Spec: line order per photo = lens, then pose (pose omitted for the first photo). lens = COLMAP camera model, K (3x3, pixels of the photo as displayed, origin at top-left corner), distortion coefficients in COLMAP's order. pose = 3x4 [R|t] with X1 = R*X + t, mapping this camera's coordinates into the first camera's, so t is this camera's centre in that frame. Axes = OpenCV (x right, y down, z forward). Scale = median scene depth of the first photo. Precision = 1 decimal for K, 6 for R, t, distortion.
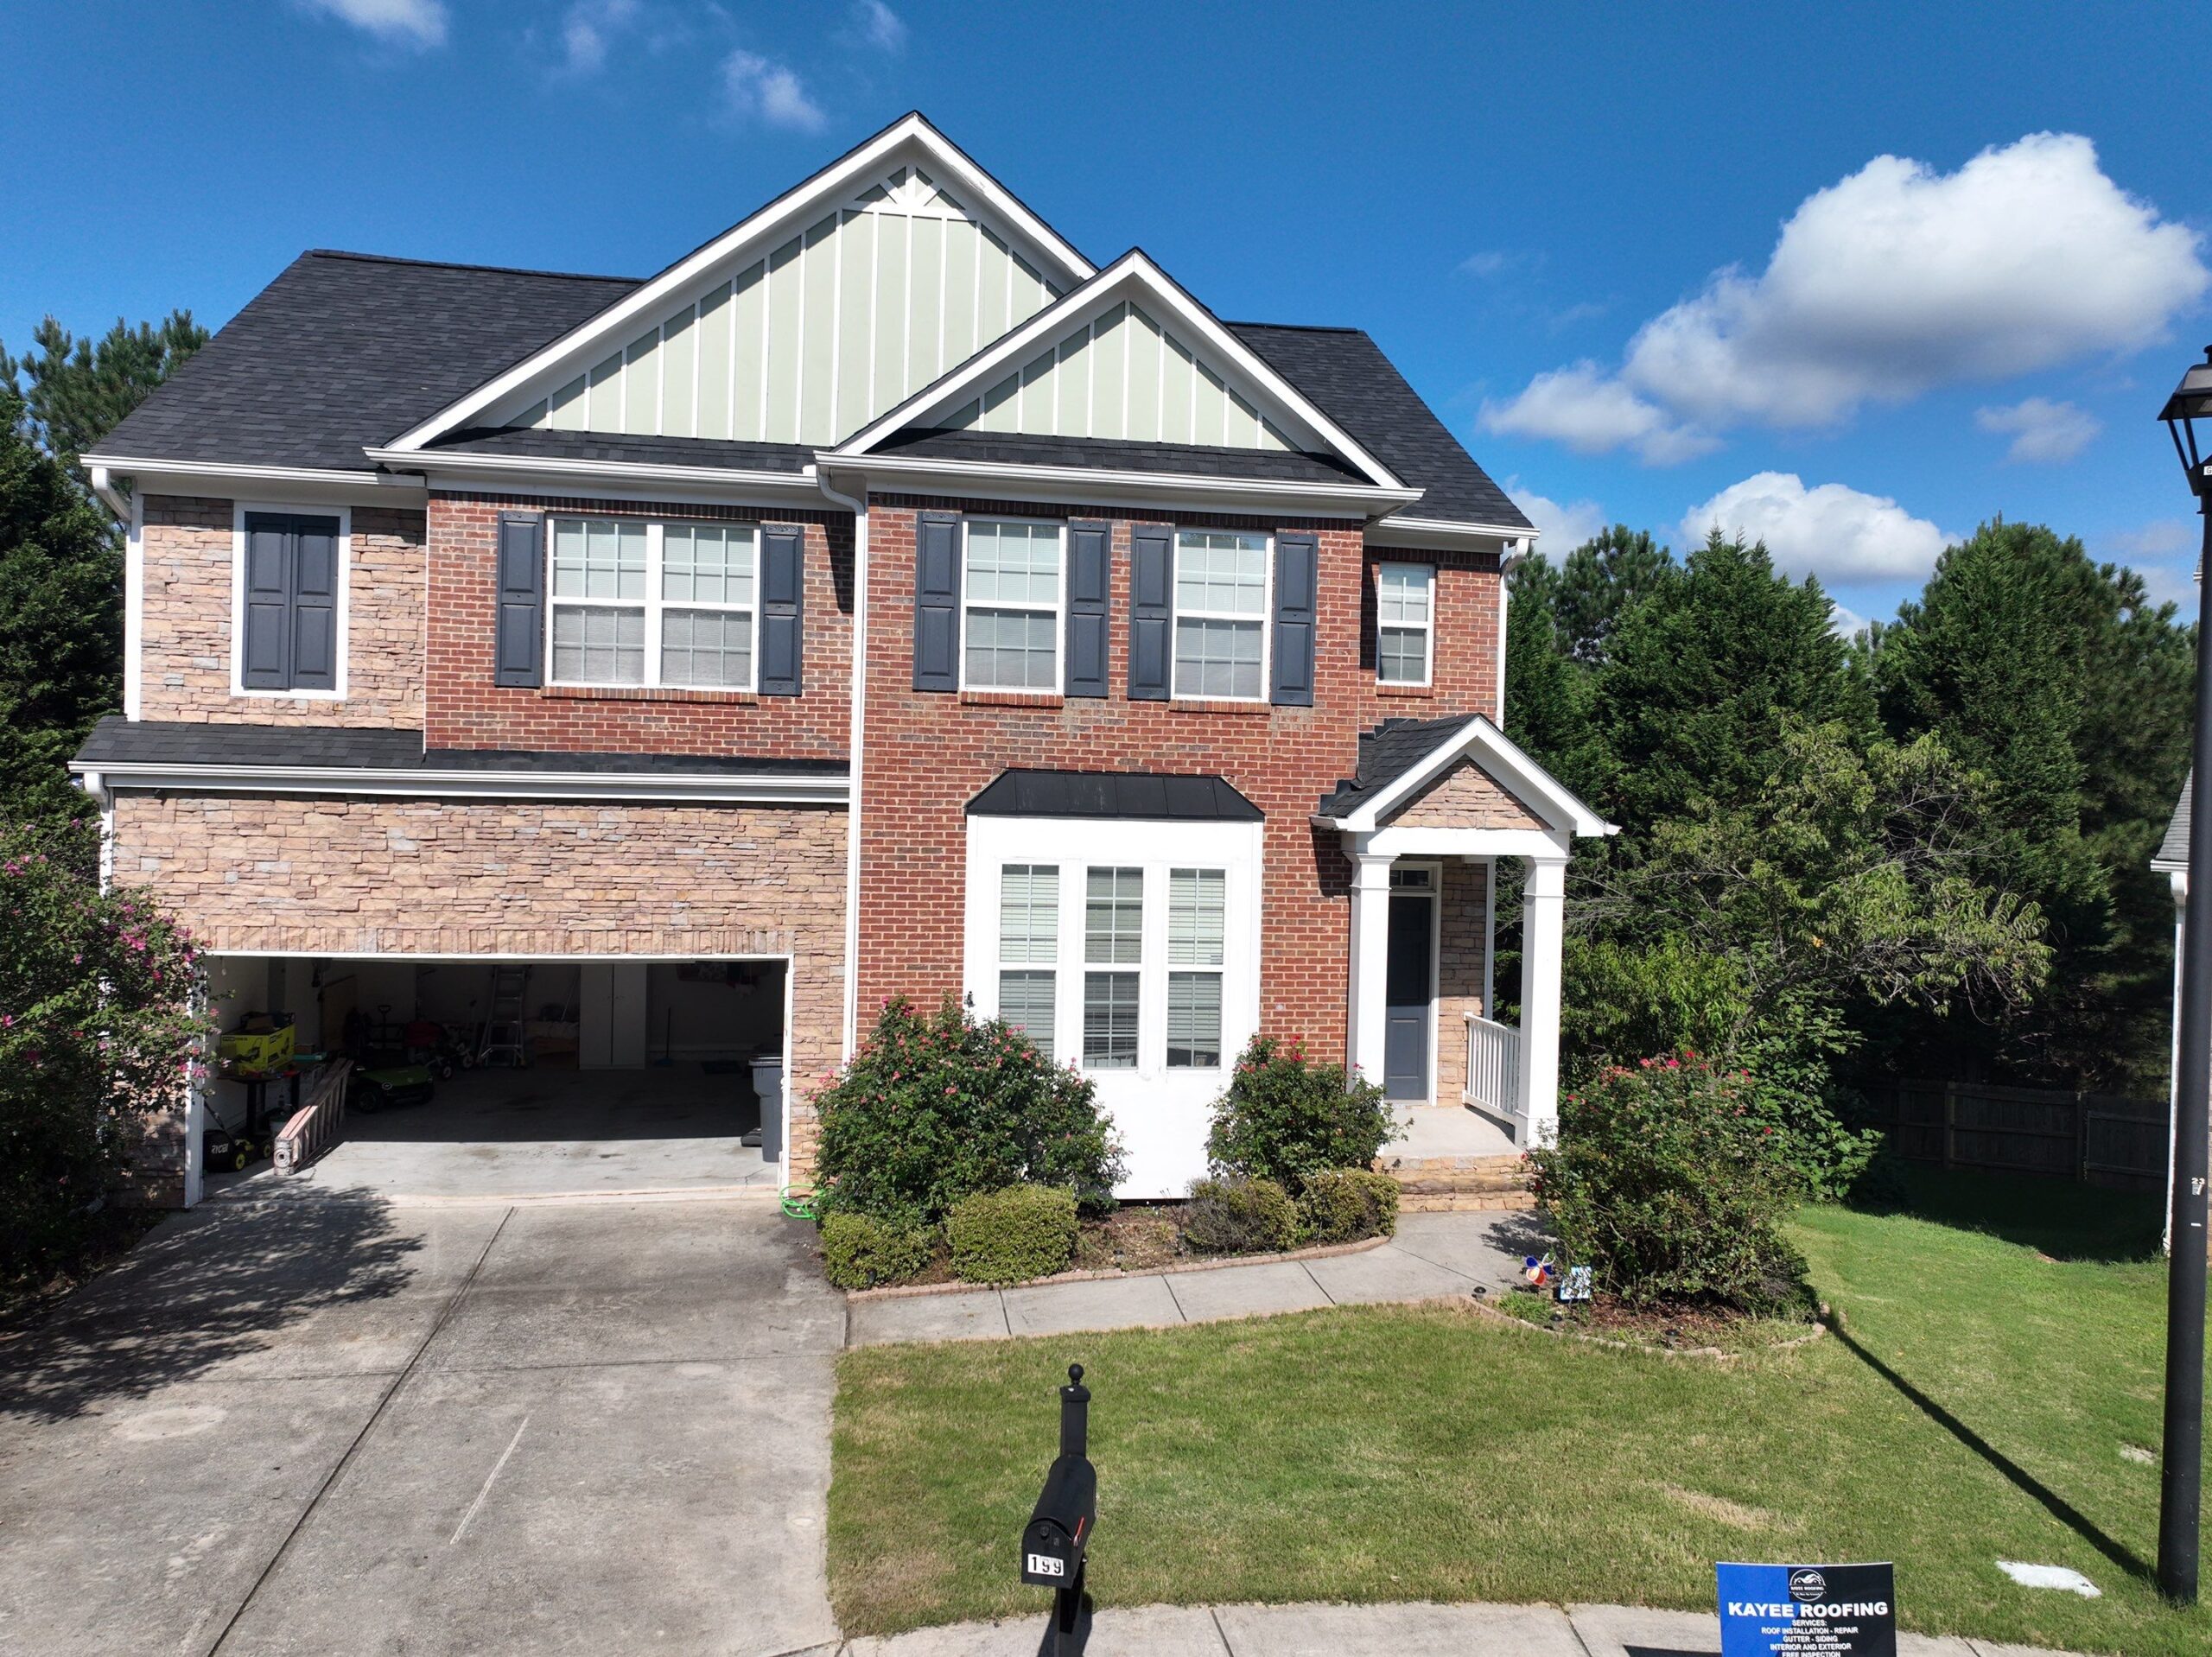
lens RADIAL K [[1553.3, 0, 1104.0], [0, 1553.3, 823.2], [0, 0, 1]] dist [0.016598, -0.013912]
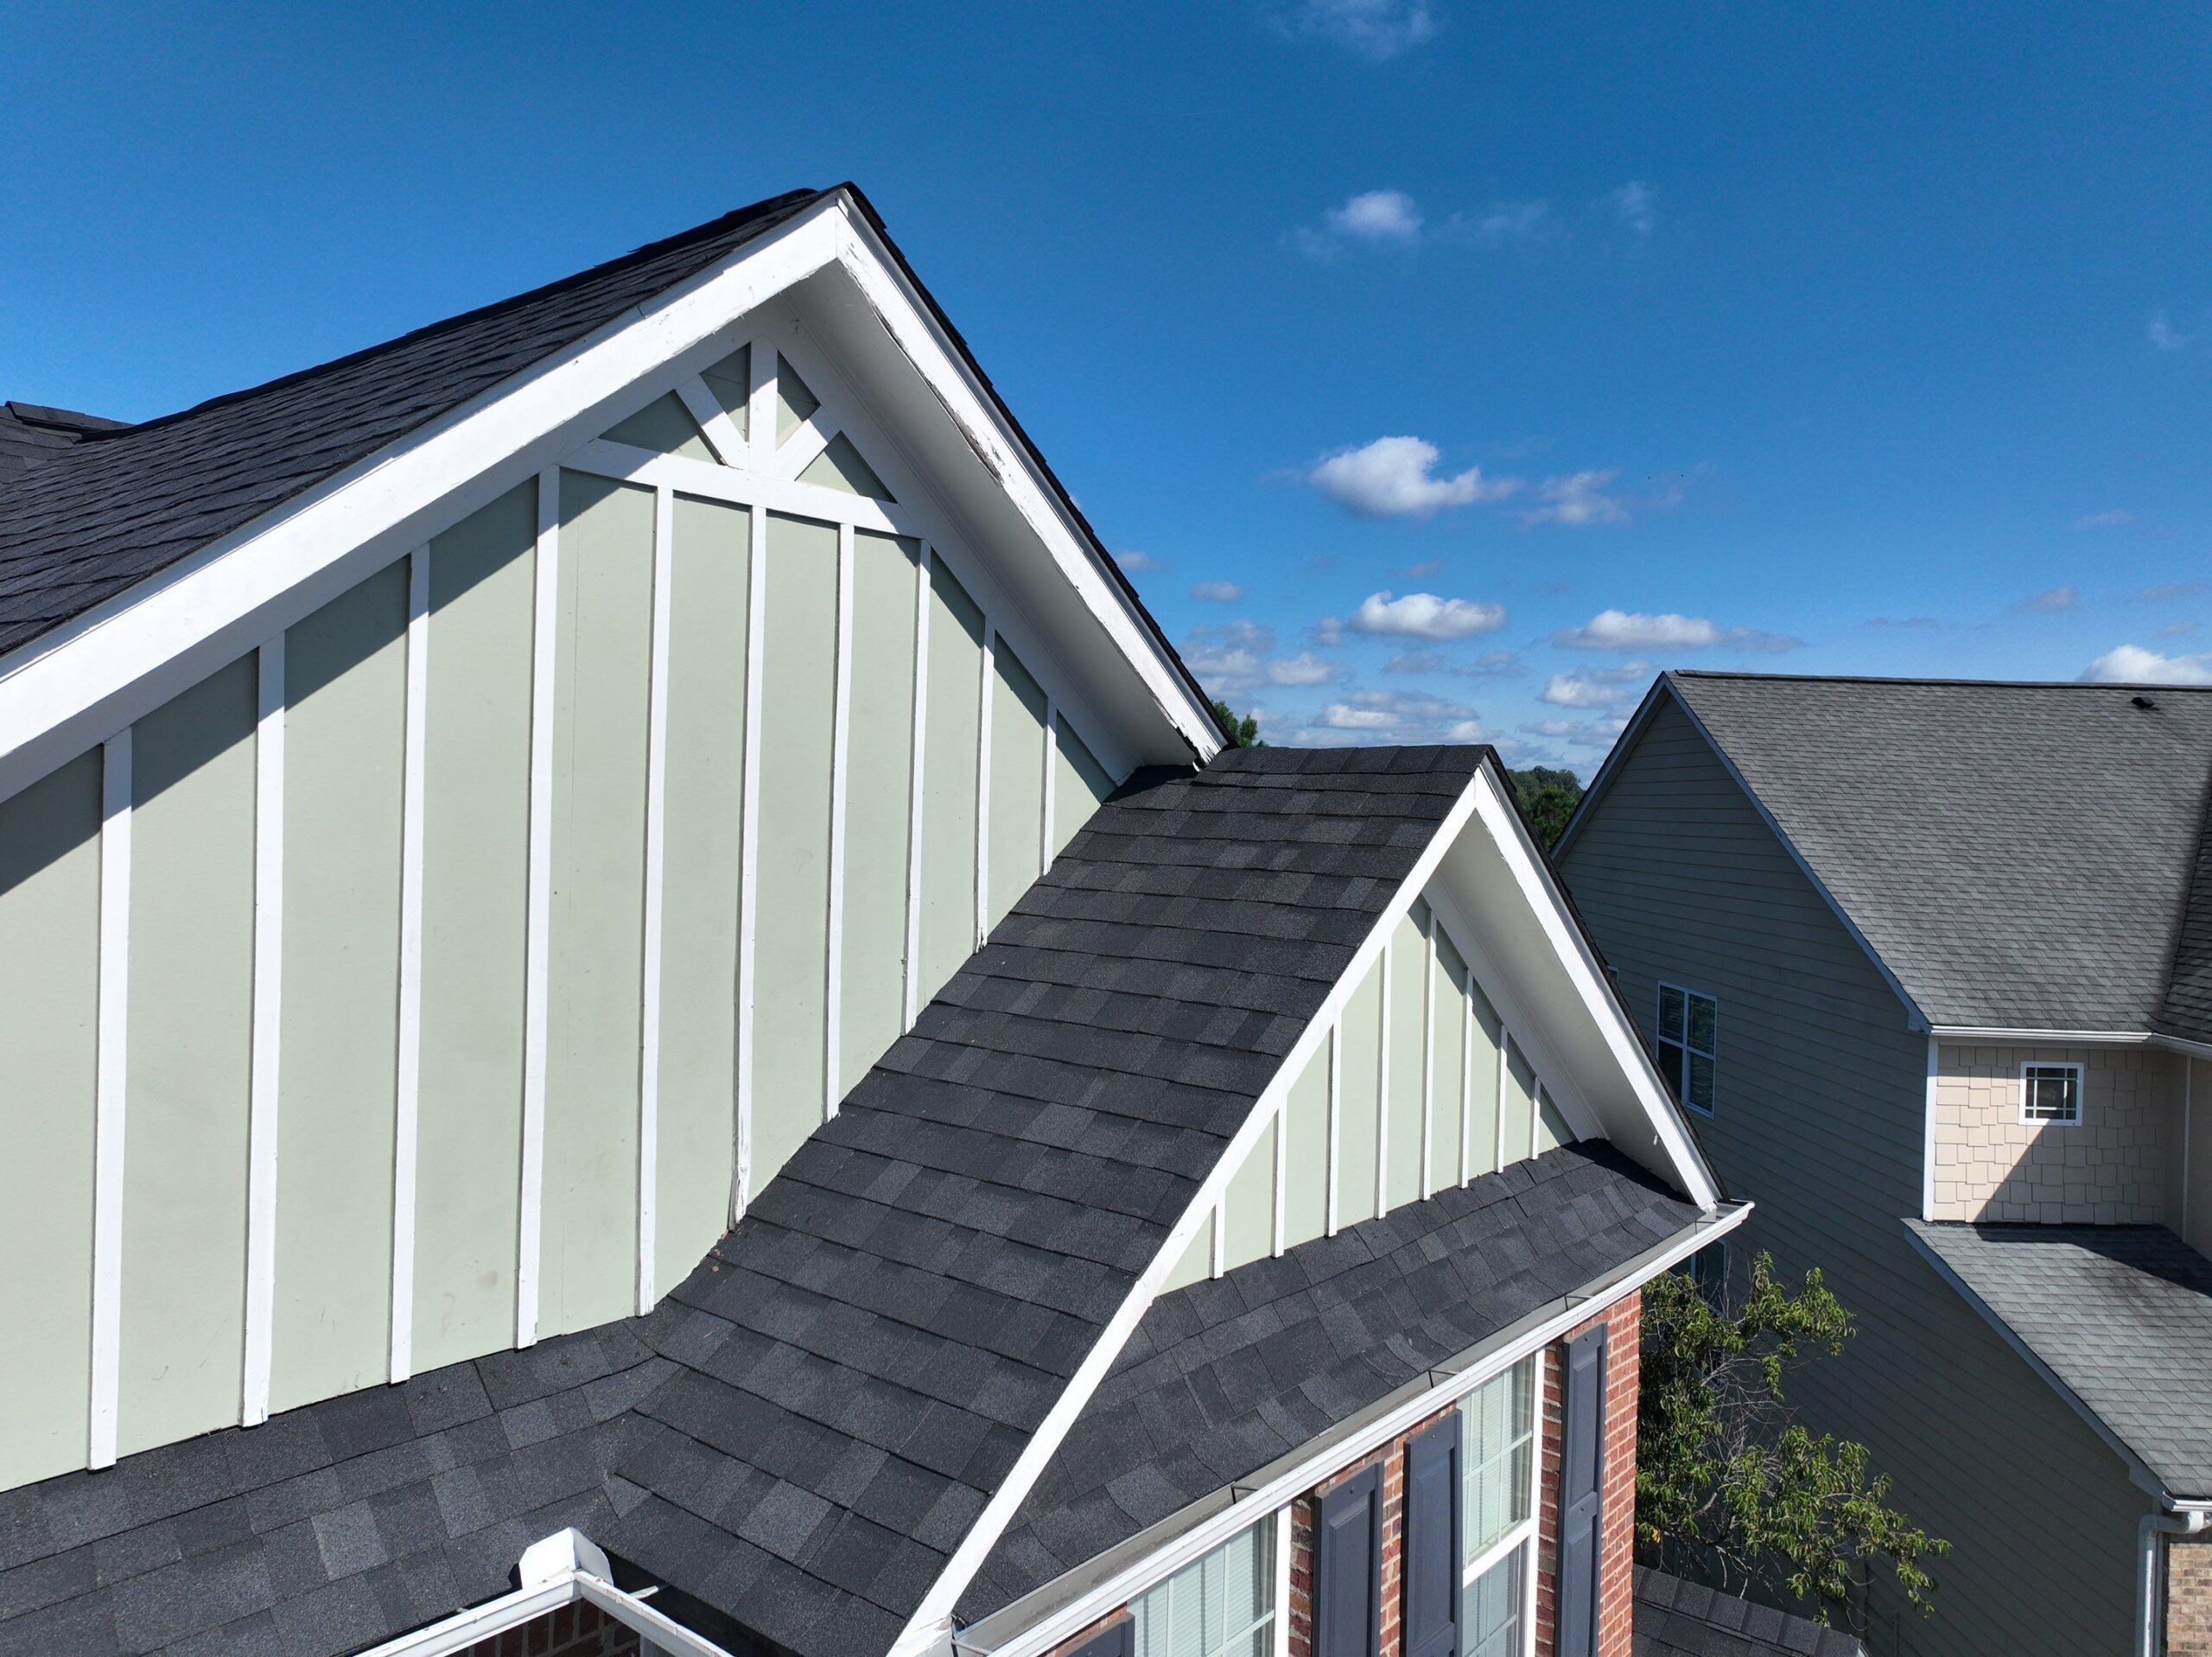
lens RADIAL K [[1543.7, 0, 1104.0], [0, 1543.7, 823.5], [0, 0, 1]] dist [0.001325, 0.004425]
pose [[0.755219, -0.014303, 0.655316, -0.282498], [-0.003050, 0.999674, 0.025335, -0.352355], [-0.655465, -0.021132, 0.754930, 0.763344]]
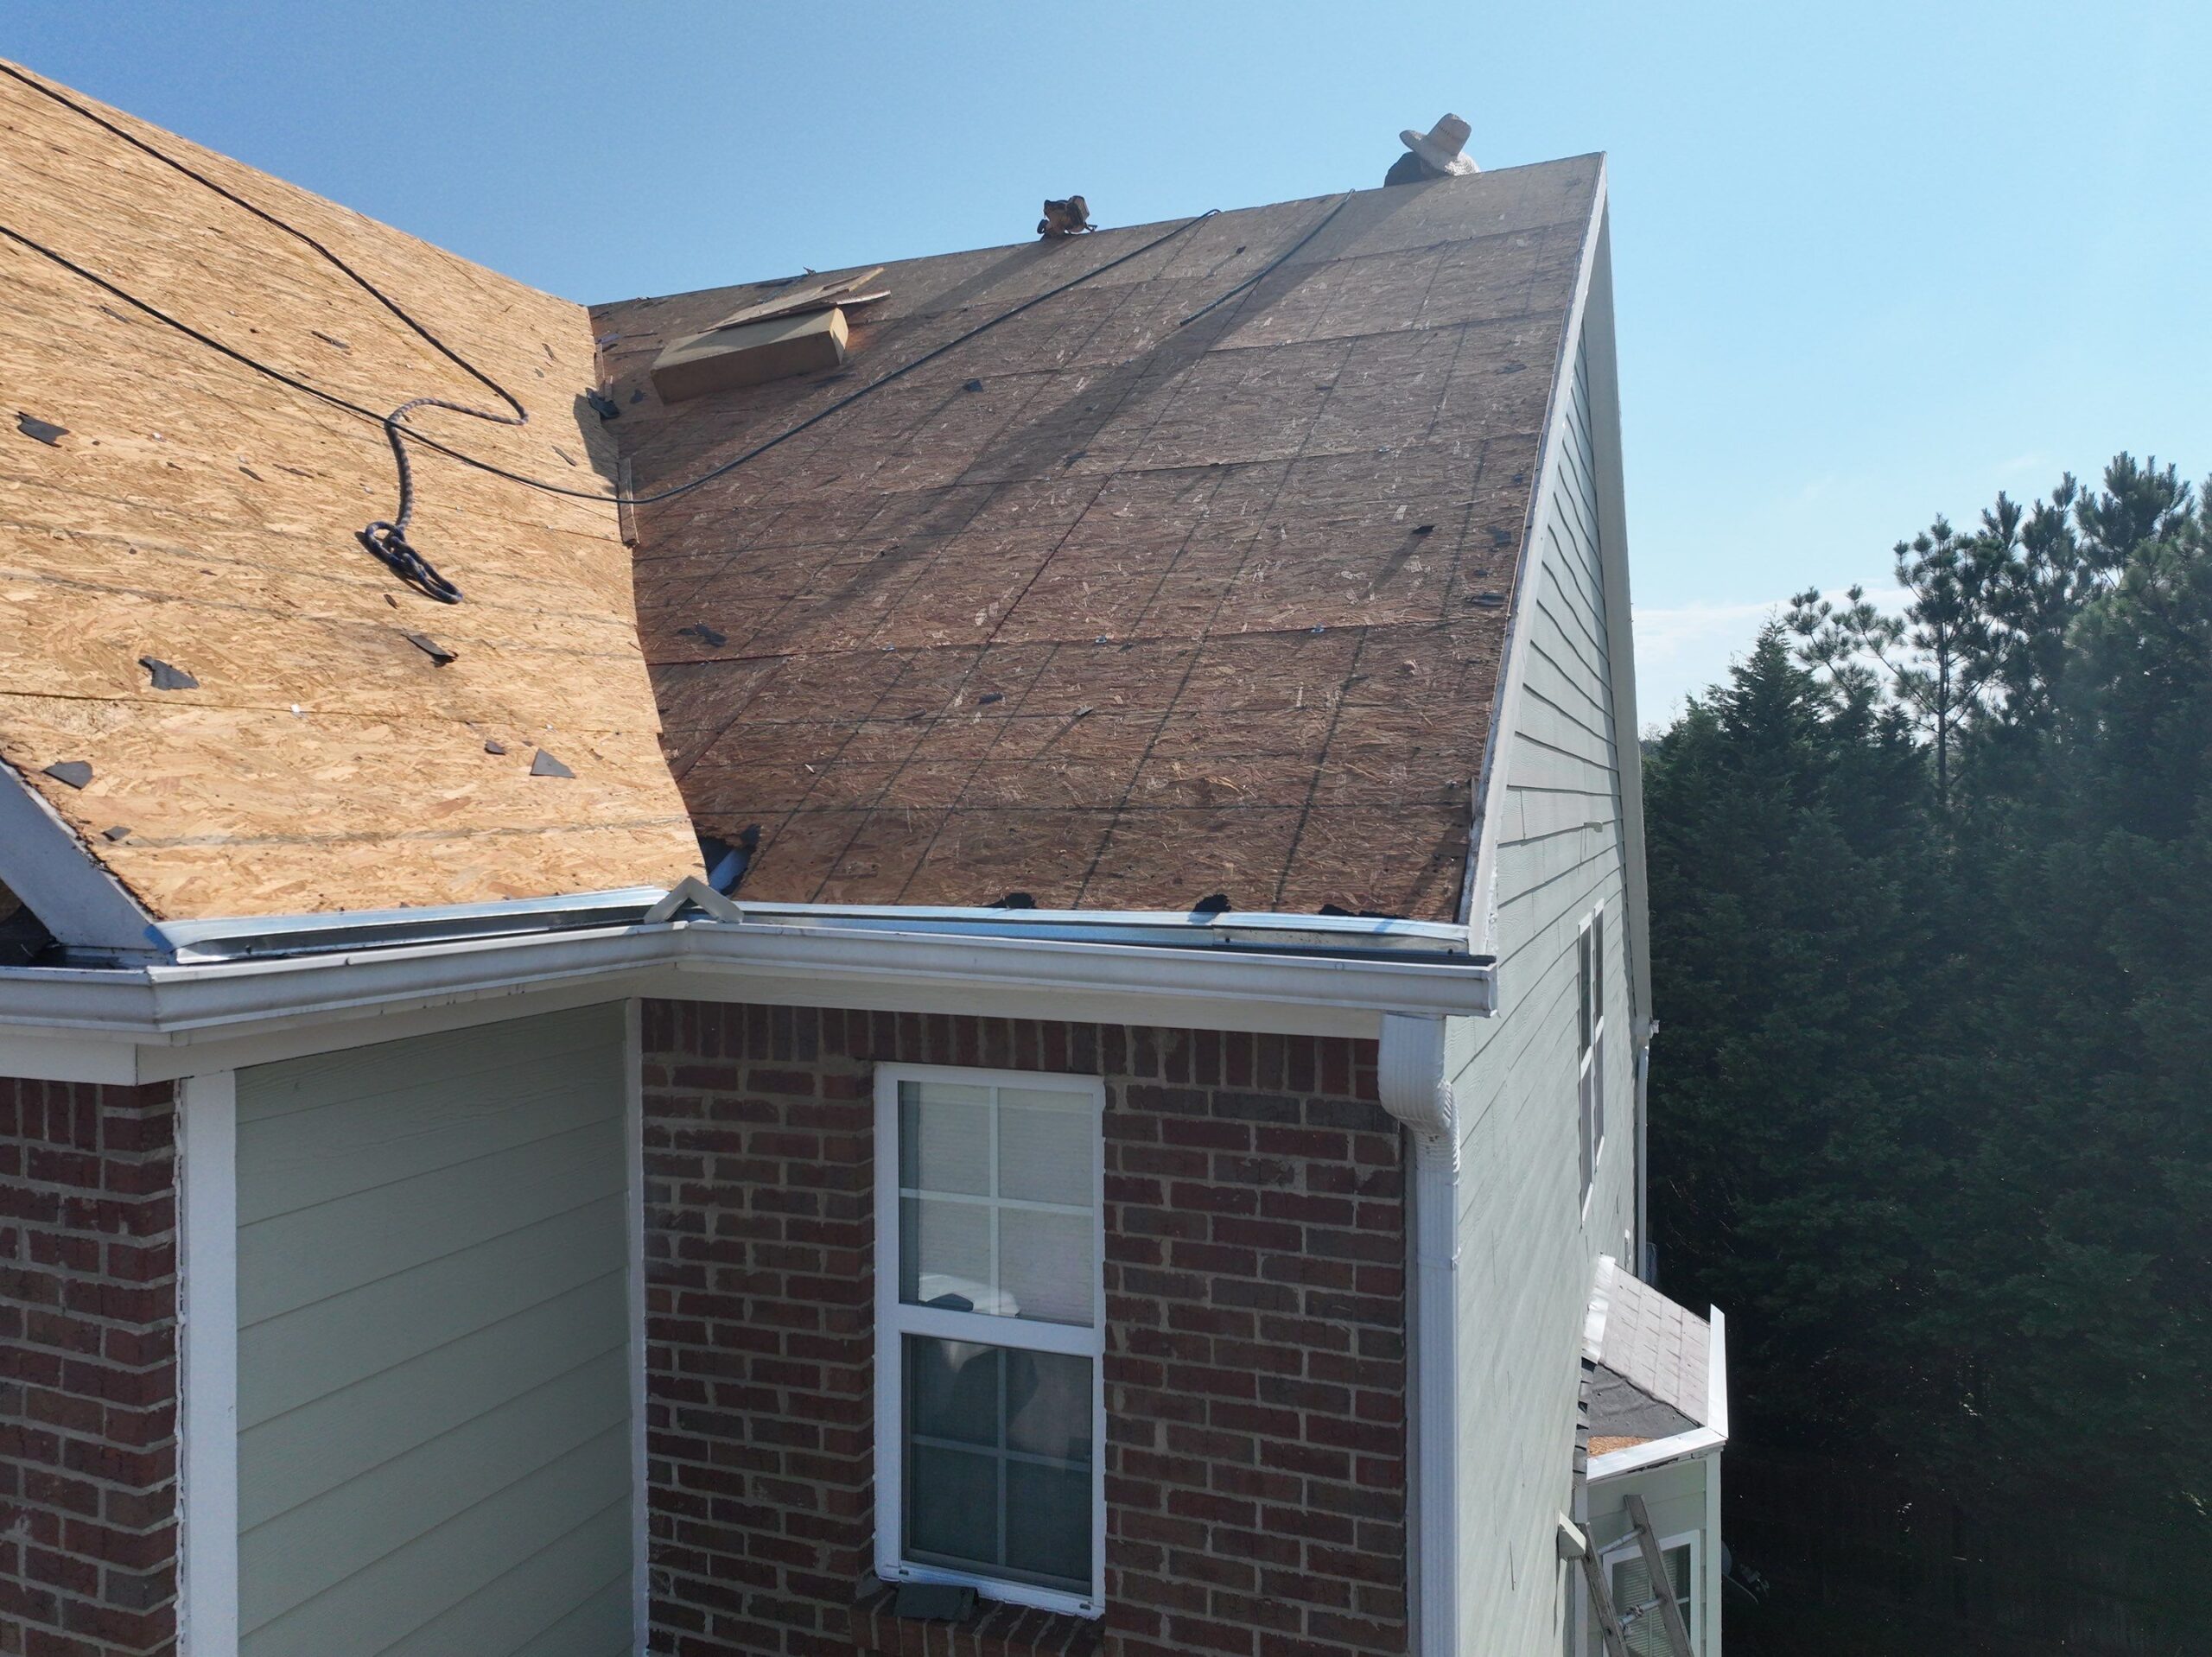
lens RADIAL K [[1543.7, 0, 1104.0], [0, 1543.7, 823.5], [0, 0, 1]] dist [0.001325, 0.004425]
pose [[0.859905, -0.022983, -0.509936, 0.367871], [0.020328, 0.999735, -0.010778, -0.226656], [0.510049, -0.001098, 0.860145, 0.918236]]
